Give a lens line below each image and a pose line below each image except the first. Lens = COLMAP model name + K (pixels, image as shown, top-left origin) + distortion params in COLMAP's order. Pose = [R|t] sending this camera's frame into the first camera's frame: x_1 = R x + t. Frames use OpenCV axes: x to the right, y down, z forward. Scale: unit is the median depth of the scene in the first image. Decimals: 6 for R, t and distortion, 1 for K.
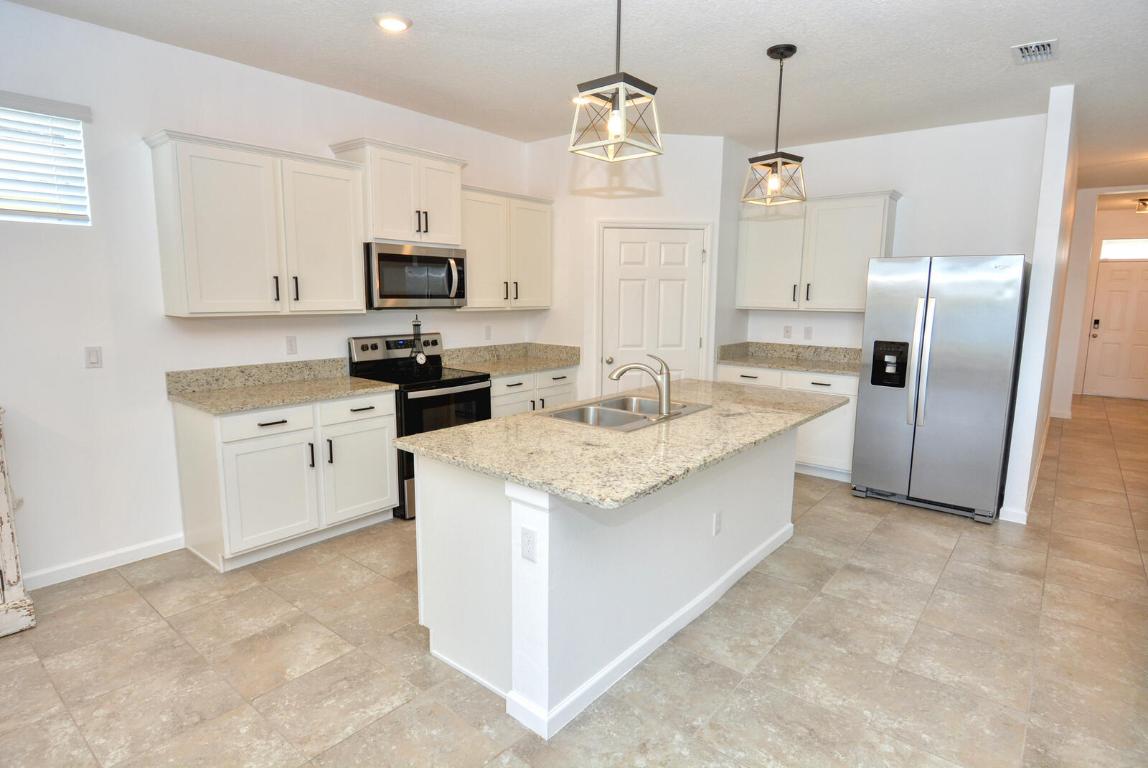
lens RADIAL K [[603.2, 0, 577.8], [0, 603.2, 384.2], [0, 0, 1]] dist [0.009868, -0.021127]
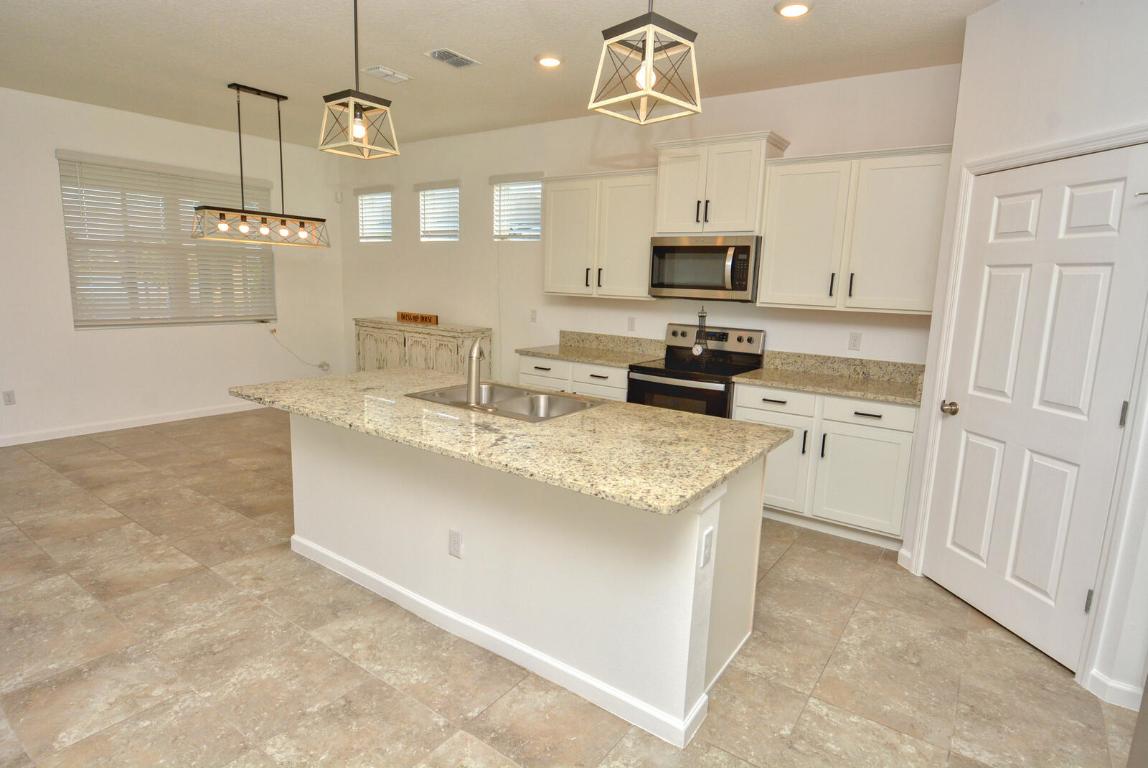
lens RADIAL K [[603.2, 0, 576.5], [0, 603.2, 383.7], [0, 0, 1]] dist [0.009868, -0.021127]
pose [[0.072758, 0.162422, -0.984035, 1.118209], [-0.185215, 0.971688, 0.146689, -0.152793], [0.980001, 0.171585, 0.100781, 1.123475]]
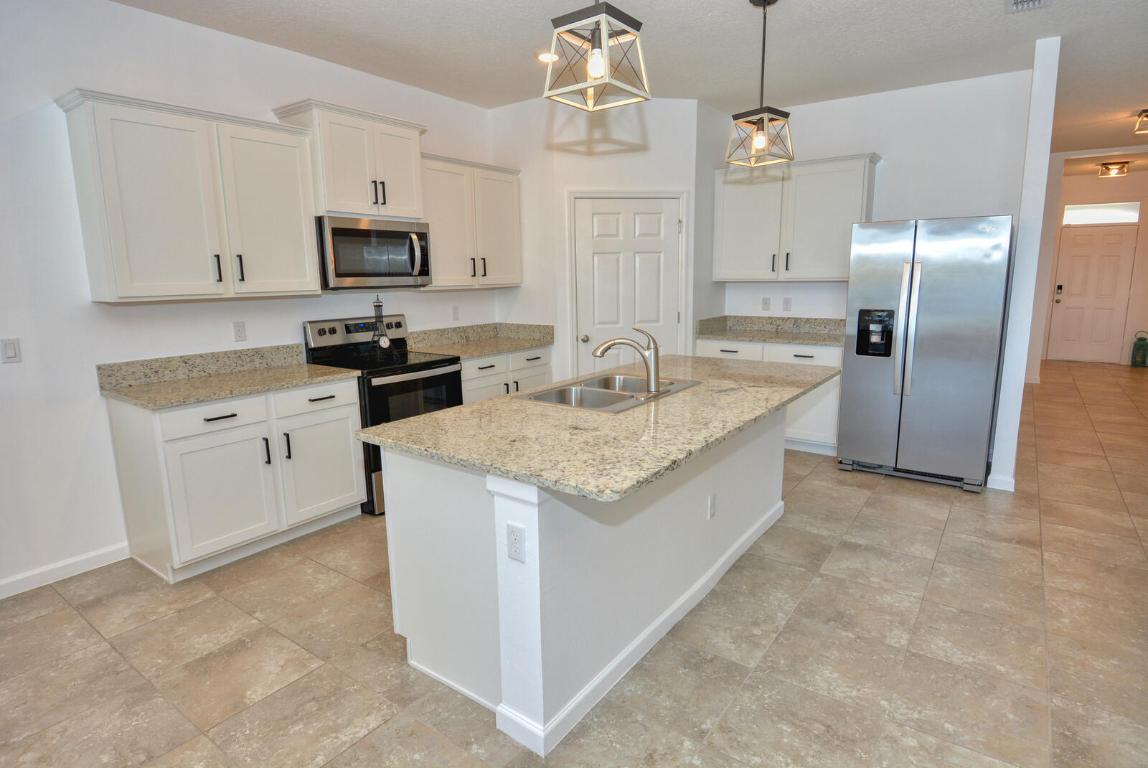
lens RADIAL K [[603.2, 0, 577.9], [0, 603.2, 385.0], [0, 0, 1]] dist [0.009868, -0.021127]
pose [[0.998045, -0.034156, 0.052334, -0.021184], [0.032498, 0.998953, 0.032213, 0.005249], [-0.053379, -0.030450, 0.998110, 0.085902]]
